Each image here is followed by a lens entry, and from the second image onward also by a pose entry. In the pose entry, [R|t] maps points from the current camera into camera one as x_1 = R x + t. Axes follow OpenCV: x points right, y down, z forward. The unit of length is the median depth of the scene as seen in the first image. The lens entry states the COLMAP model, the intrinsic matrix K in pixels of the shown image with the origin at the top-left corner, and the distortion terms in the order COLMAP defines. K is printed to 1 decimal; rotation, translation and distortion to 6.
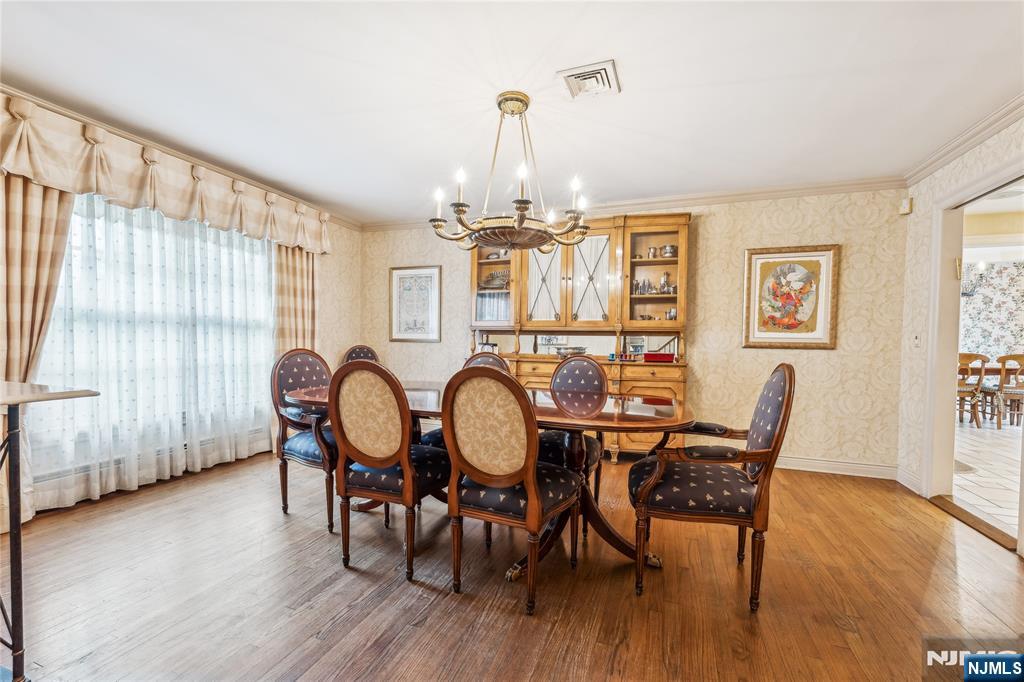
lens RADIAL K [[427.9, 0, 513.7], [0, 427.9, 348.5], [0, 0, 1]] dist [-0.000831, -0.000220]
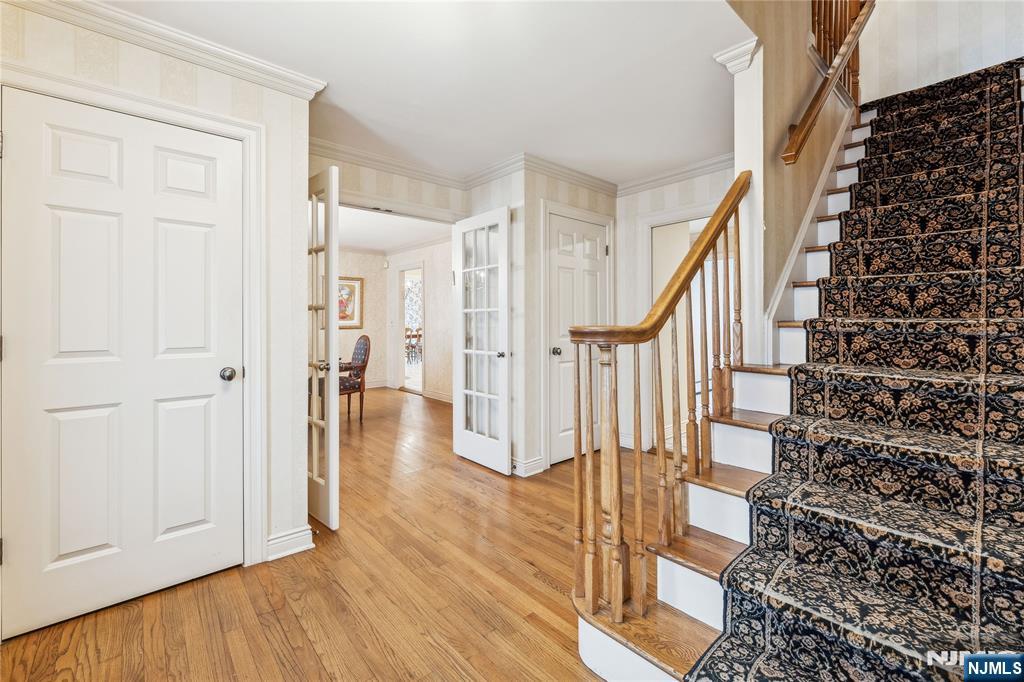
lens RADIAL K [[427.9, 0, 519.6], [0, 427.9, 317.9], [0, 0, 1]] dist [-0.000831, -0.000220]
pose [[0.465915, -0.011217, 0.884758, -0.717019], [0.029466, 0.999562, -0.002844, -0.021668], [-0.884339, 0.027396, 0.466042, -0.633634]]
